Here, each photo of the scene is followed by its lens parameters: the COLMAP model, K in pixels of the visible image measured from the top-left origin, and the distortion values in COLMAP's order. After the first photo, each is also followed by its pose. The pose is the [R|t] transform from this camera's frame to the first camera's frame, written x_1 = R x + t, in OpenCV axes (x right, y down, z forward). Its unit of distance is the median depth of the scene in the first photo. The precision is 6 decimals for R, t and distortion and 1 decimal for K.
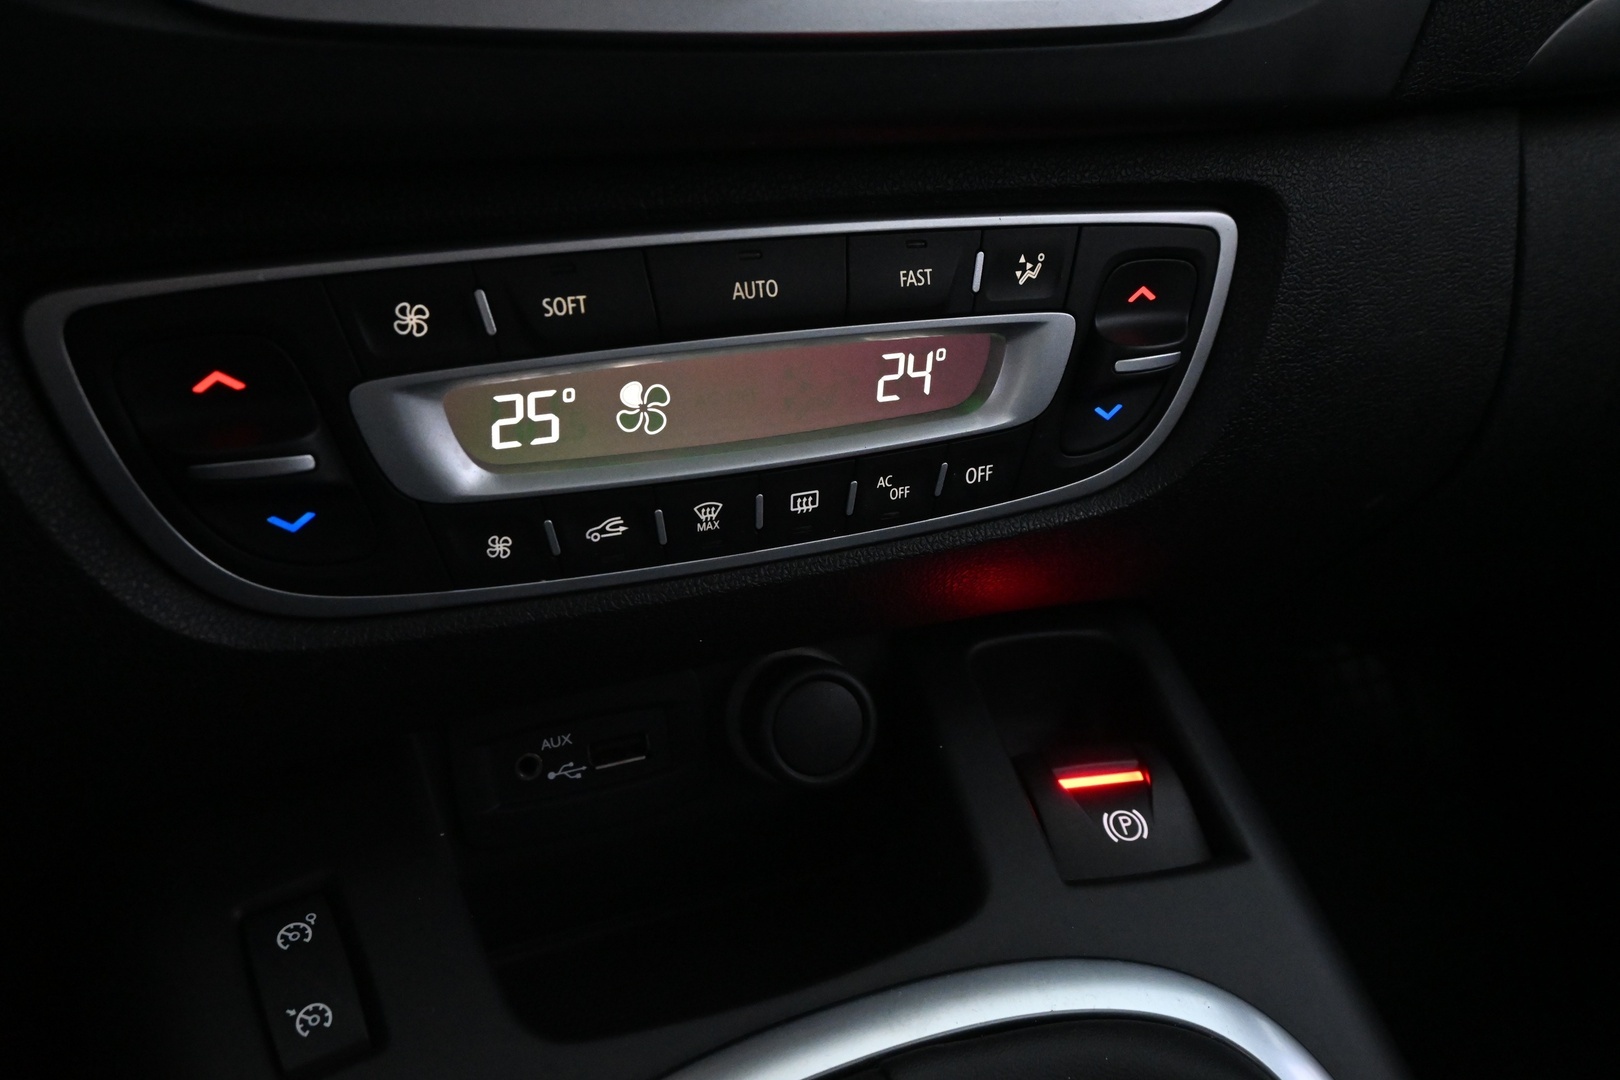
lens RADIAL K [[1232.6, 0, 810.0], [0, 1232.6, 540.0], [0, 0, 1]] dist [-0.036571, -0.001188]
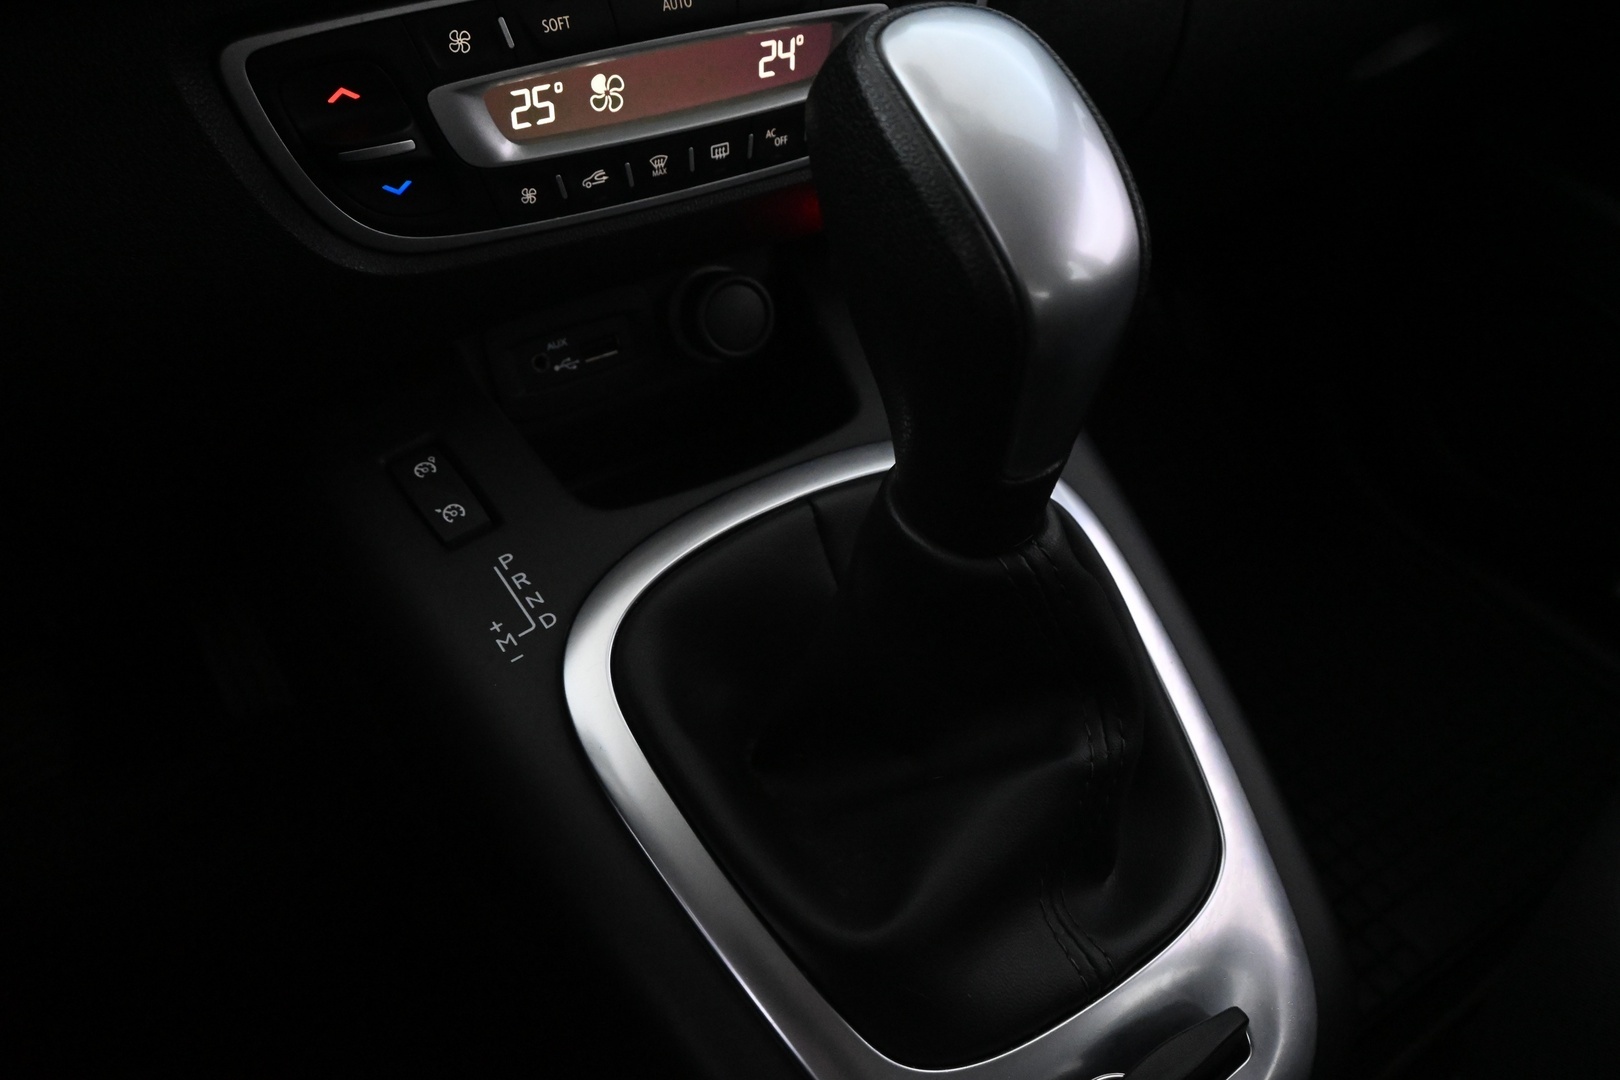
lens RADIAL K [[1148.4, 0, 810.0], [0, 1148.4, 540.0], [0, 0, 1]] dist [-0.042739, 0.000444]
pose [[0.986819, -0.118576, 0.110123, -0.111881], [0.085685, 0.960150, 0.266025, 0.066665], [-0.137279, -0.253083, 0.957655, -0.491131]]
